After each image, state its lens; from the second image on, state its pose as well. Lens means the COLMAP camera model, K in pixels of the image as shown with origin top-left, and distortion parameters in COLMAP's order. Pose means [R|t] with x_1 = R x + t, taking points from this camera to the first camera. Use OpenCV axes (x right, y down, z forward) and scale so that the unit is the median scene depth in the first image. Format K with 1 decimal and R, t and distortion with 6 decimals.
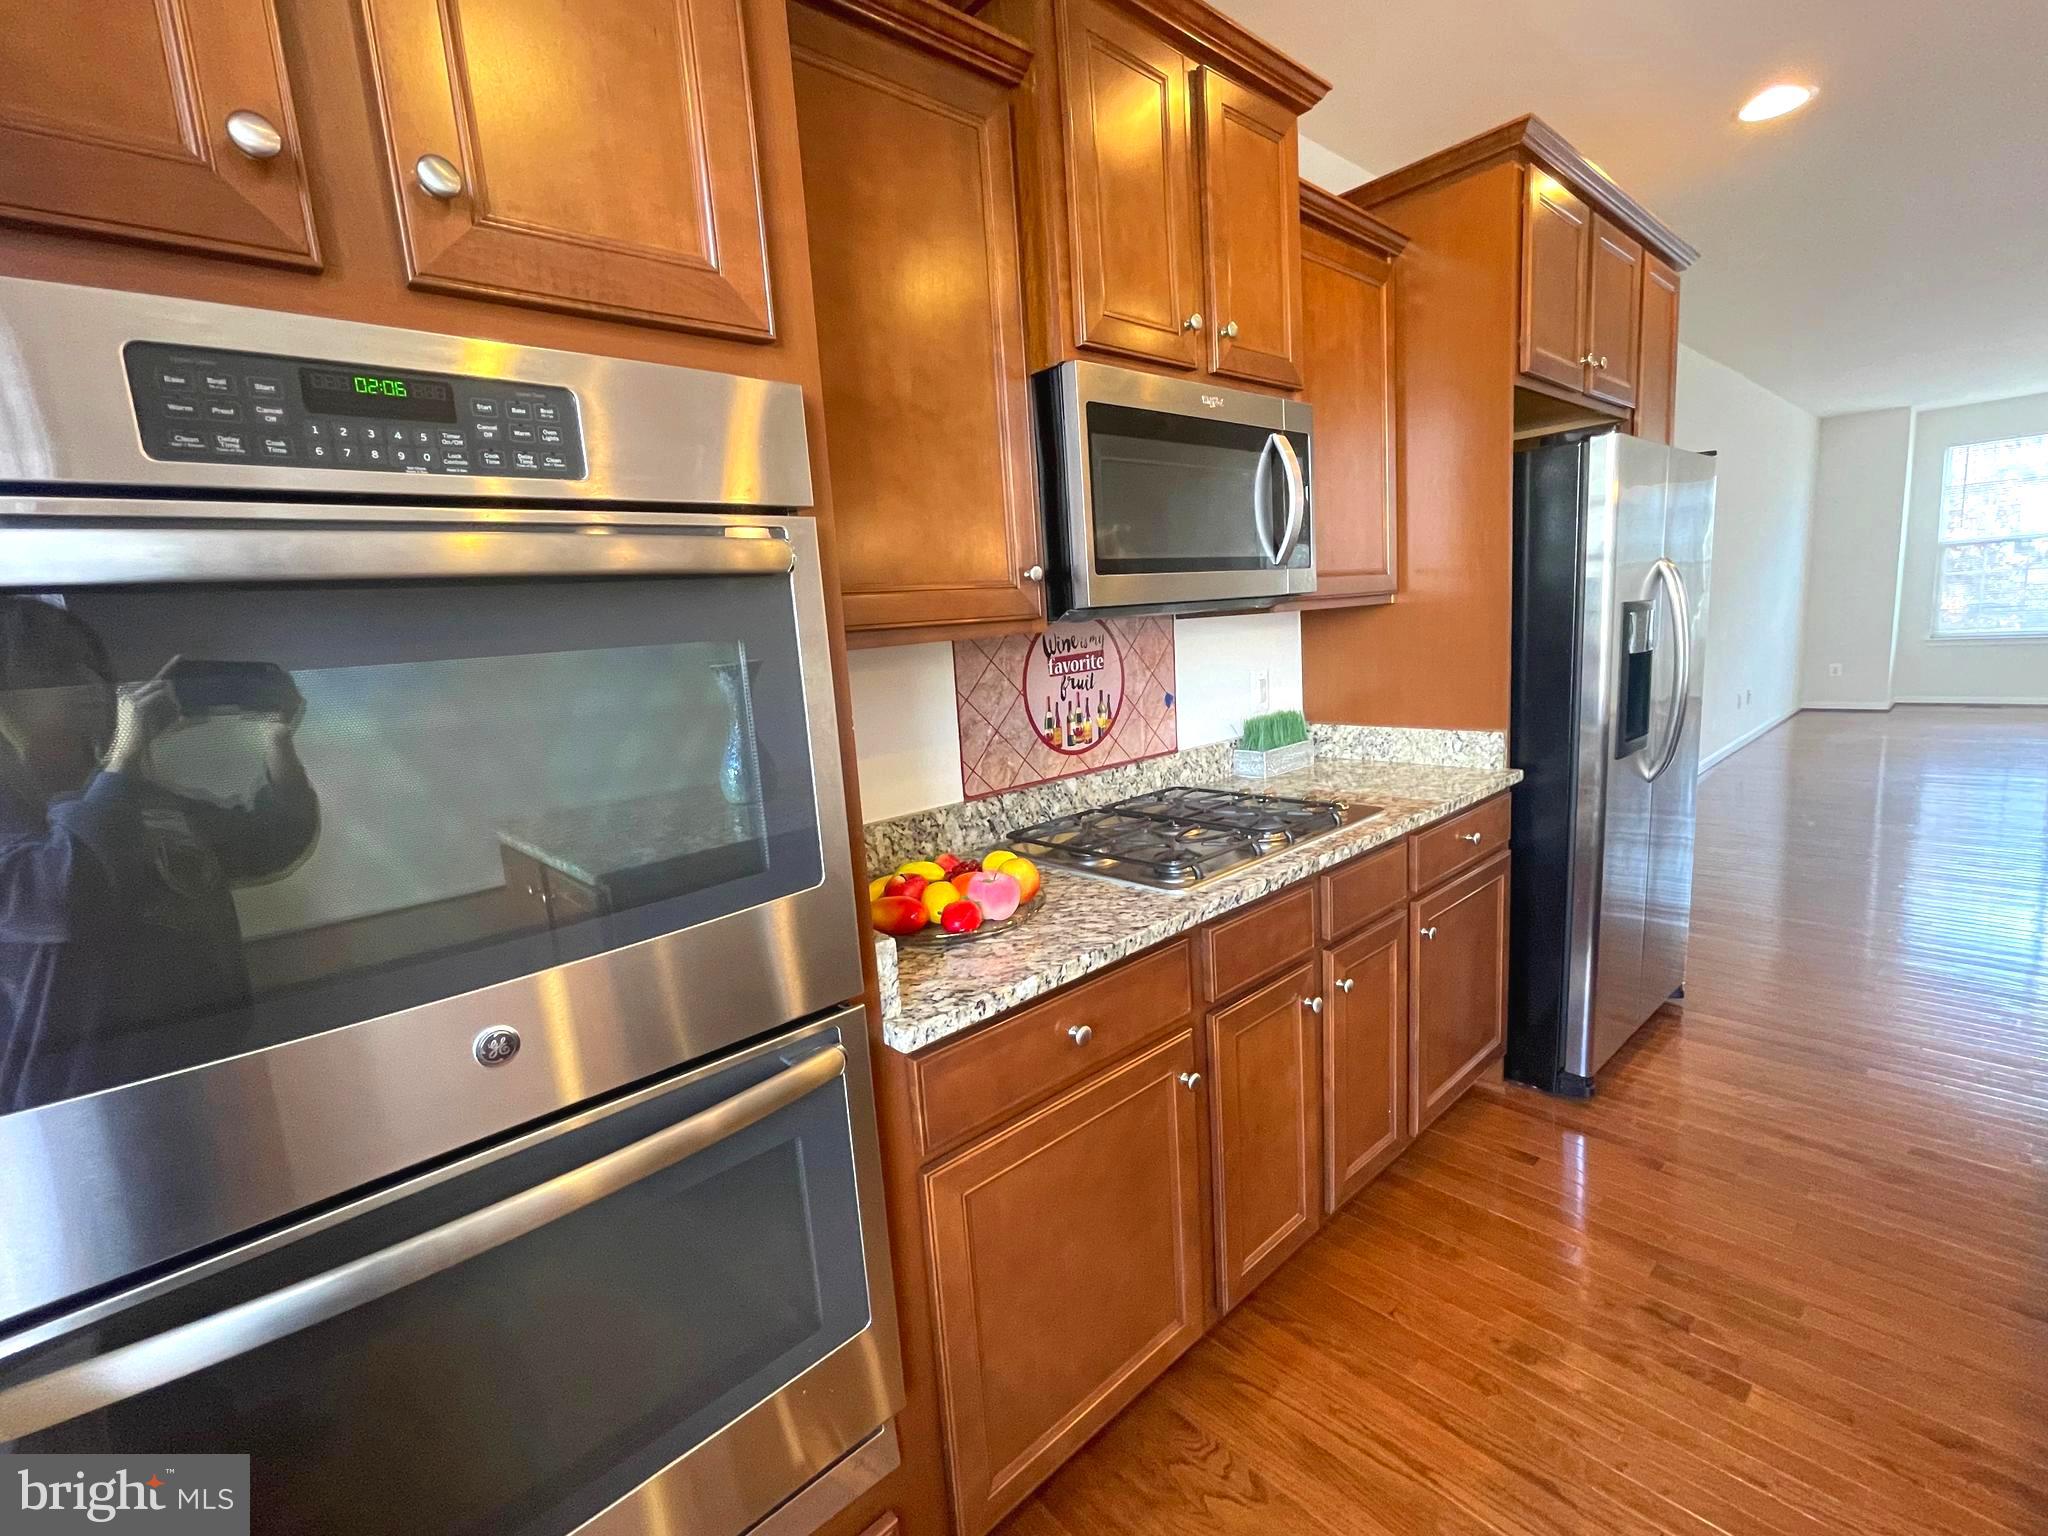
lens RADIAL K [[896.1, 0, 1021.2], [0, 896.1, 765.0], [0, 0, 1]] dist [0.002219, 0.000498]
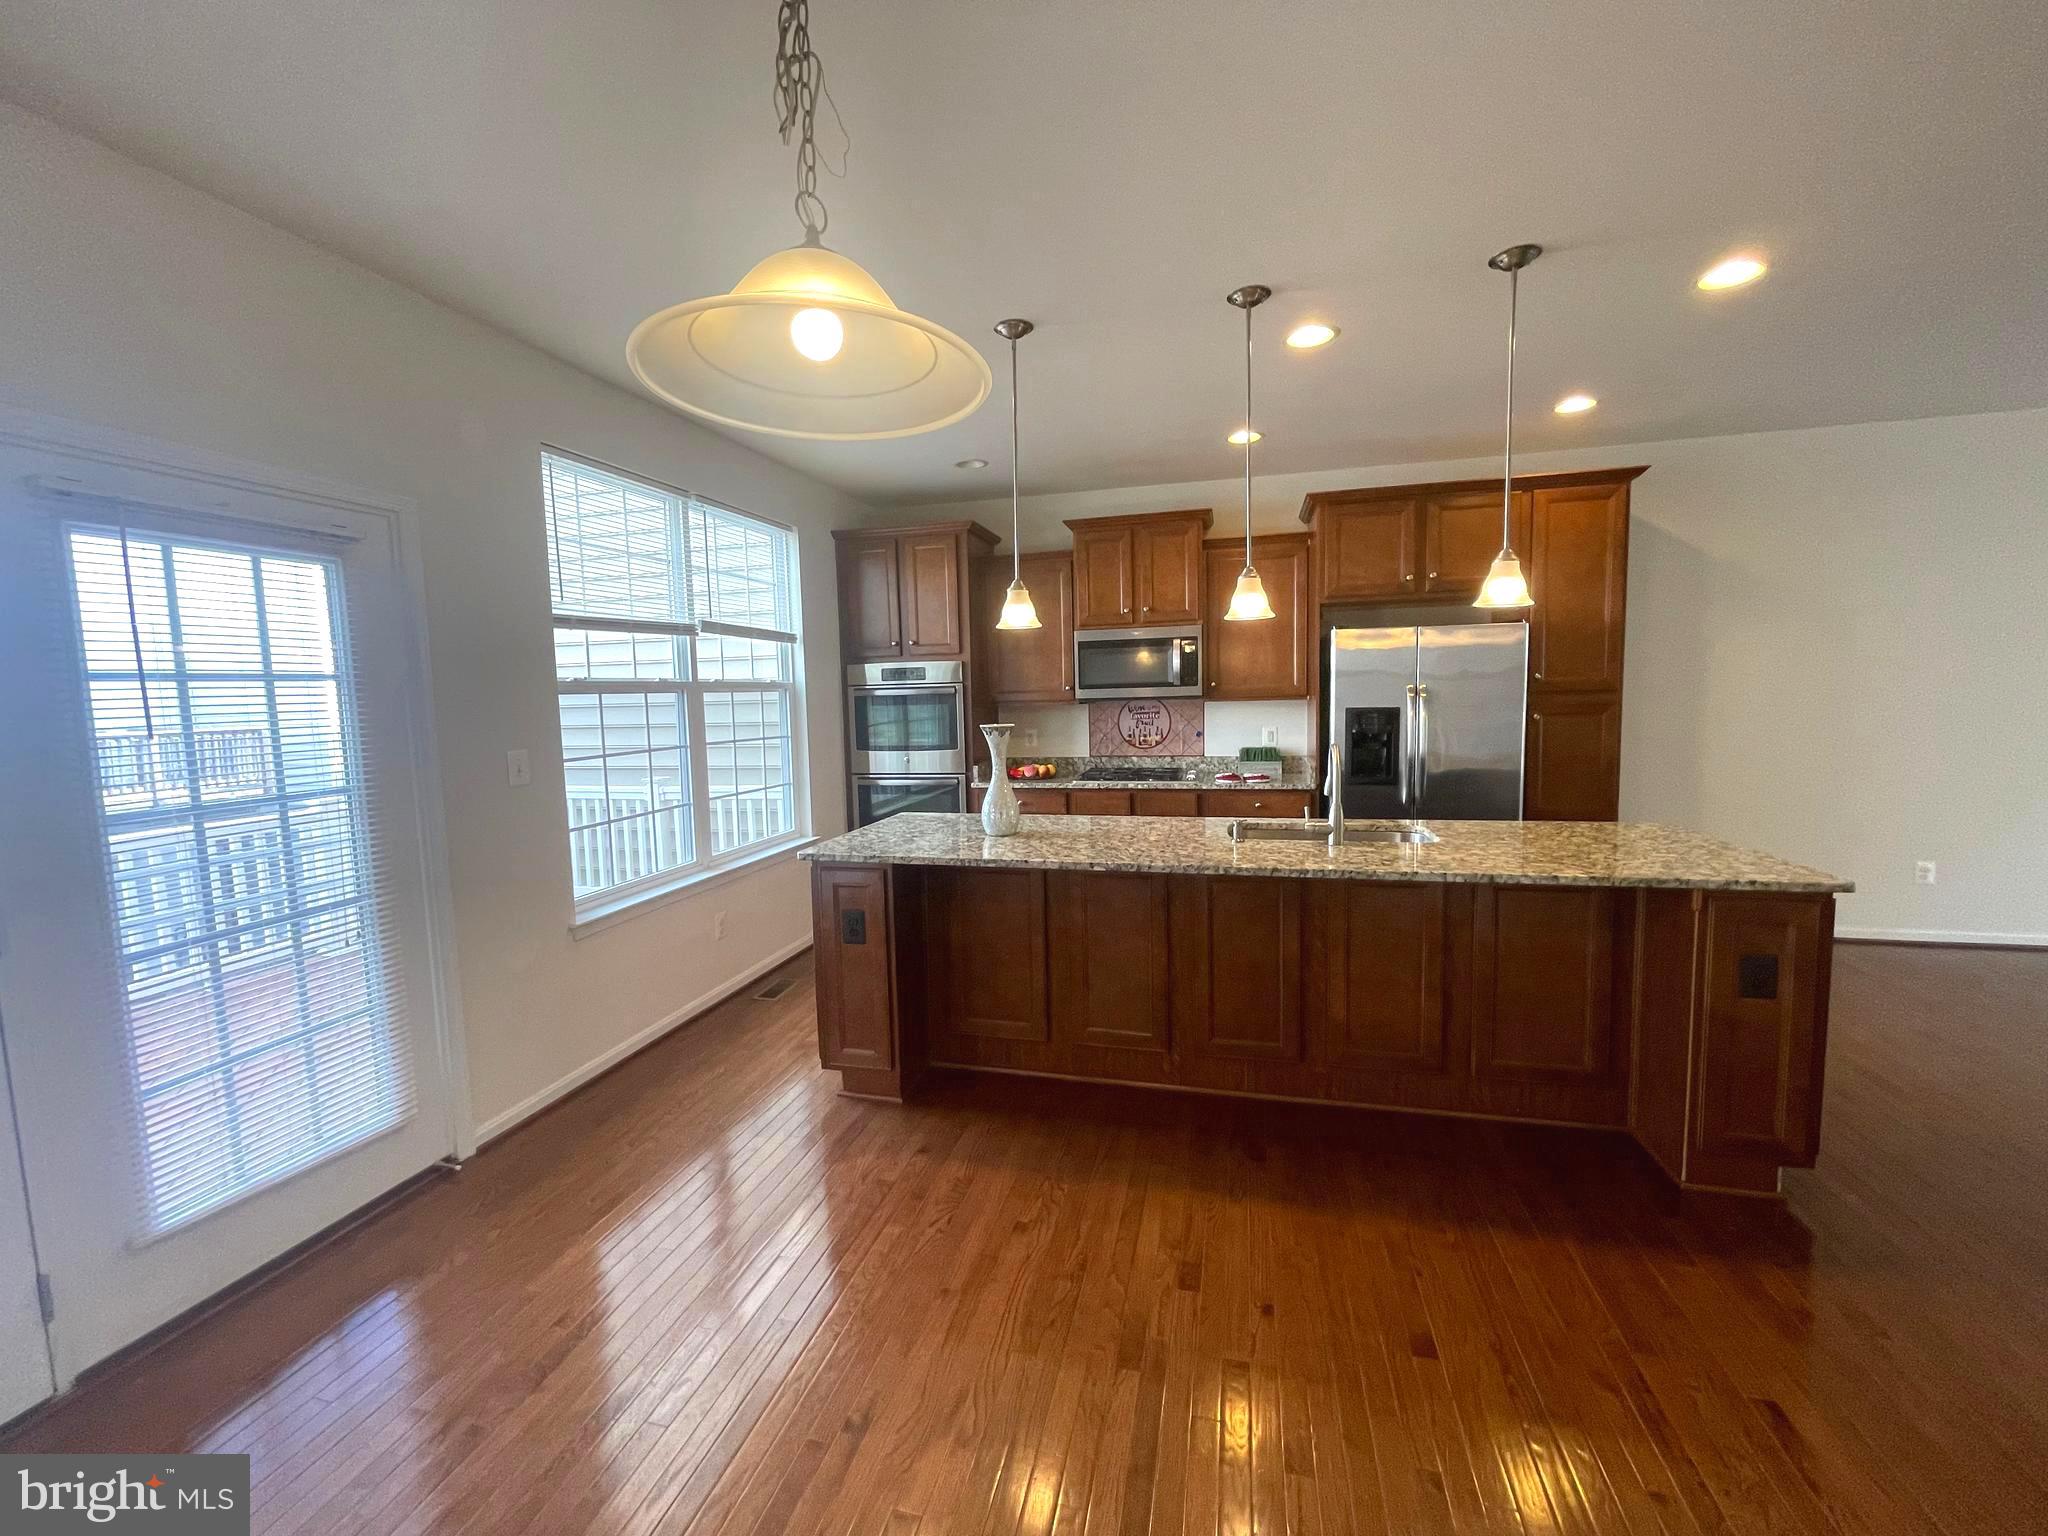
lens RADIAL K [[834.2, 0, 1031.3], [0, 834.2, 766.7], [0, 0, 1]] dist [0.000965, 0.000699]
pose [[0.554836, 0.136290, -0.820720, 1.929843], [-0.143290, 0.987403, 0.067100, -0.079027], [0.819527, 0.080371, 0.567376, -0.684384]]
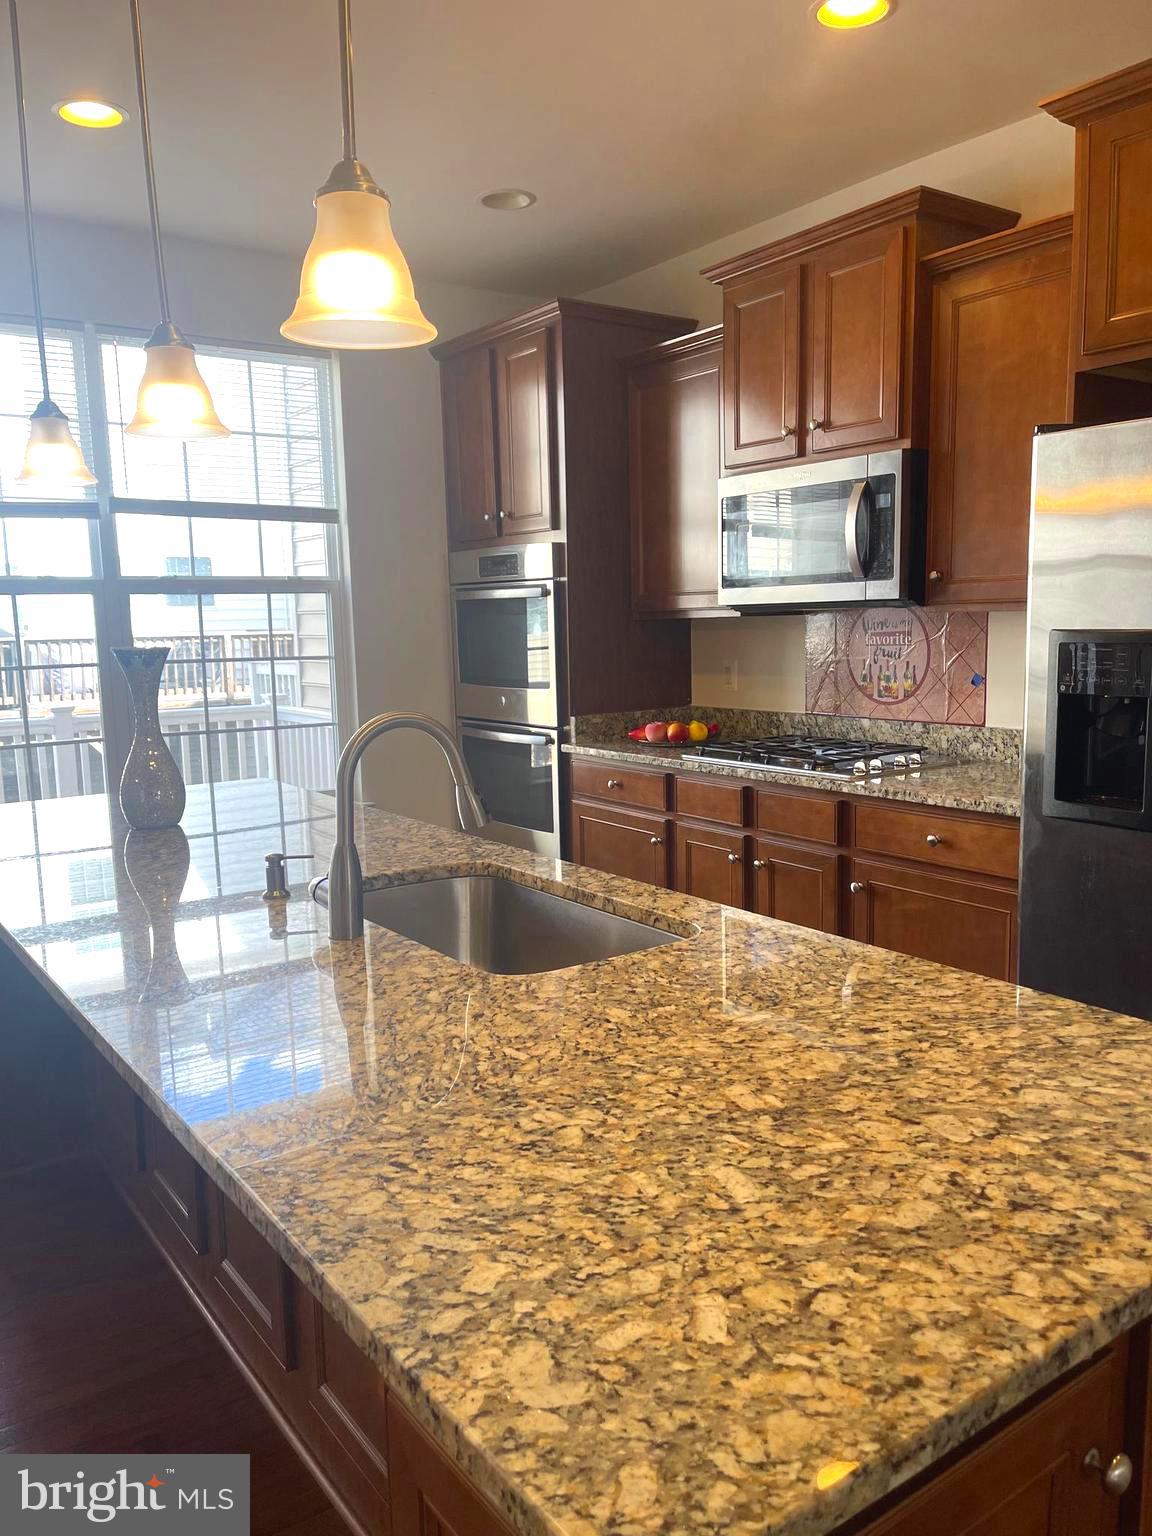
lens RADIAL K [[1171.9, 0, 565.8], [0, 1171.9, 784.2], [0, 0, 1]] dist [0.034961, -0.025913]
pose [[-0.120958, 0.214125, -0.969288, 1.904665], [-0.124238, 0.965514, 0.228795, -0.247004], [0.984852, 0.148097, -0.090184, 0.698034]]
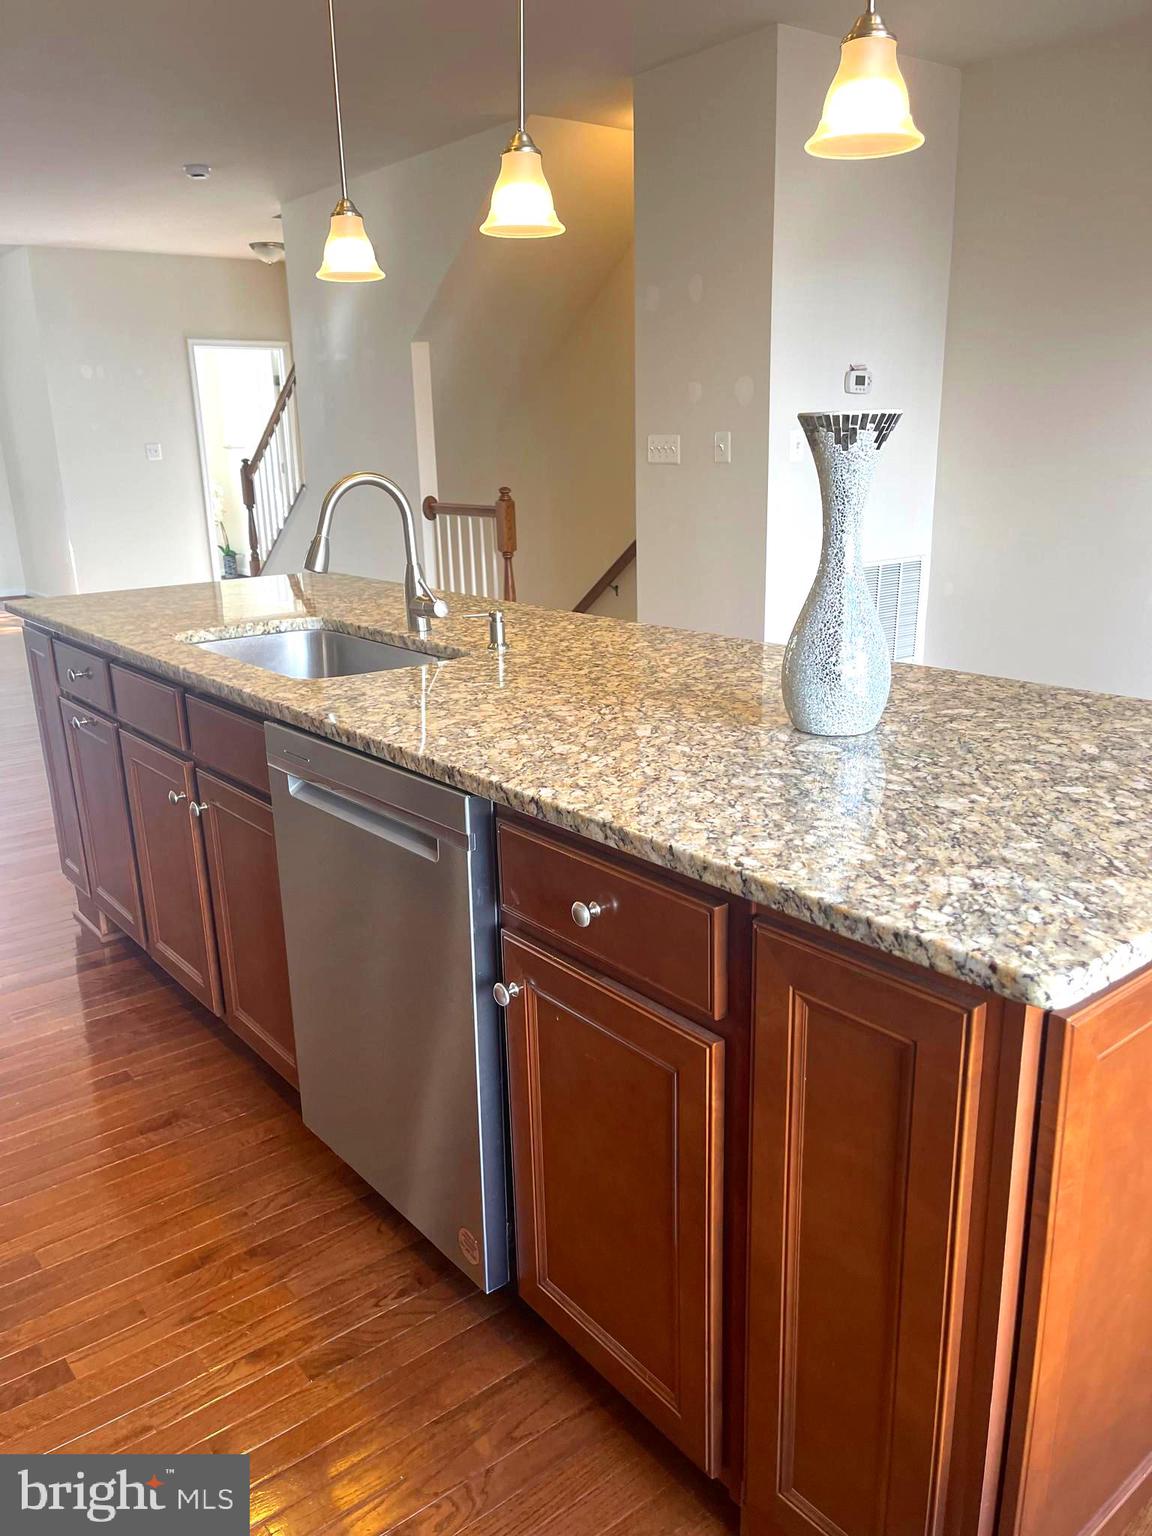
lens RADIAL K [[1171.9, 0, 572.6], [0, 1171.9, 804.1], [0, 0, 1]] dist [0.034961, -0.025913]
pose [[0.065506, -0.235844, 0.969581, -0.100987], [0.179065, 0.958673, 0.221093, 0.006174], [-0.981654, 0.159135, 0.105031, 0.222235]]
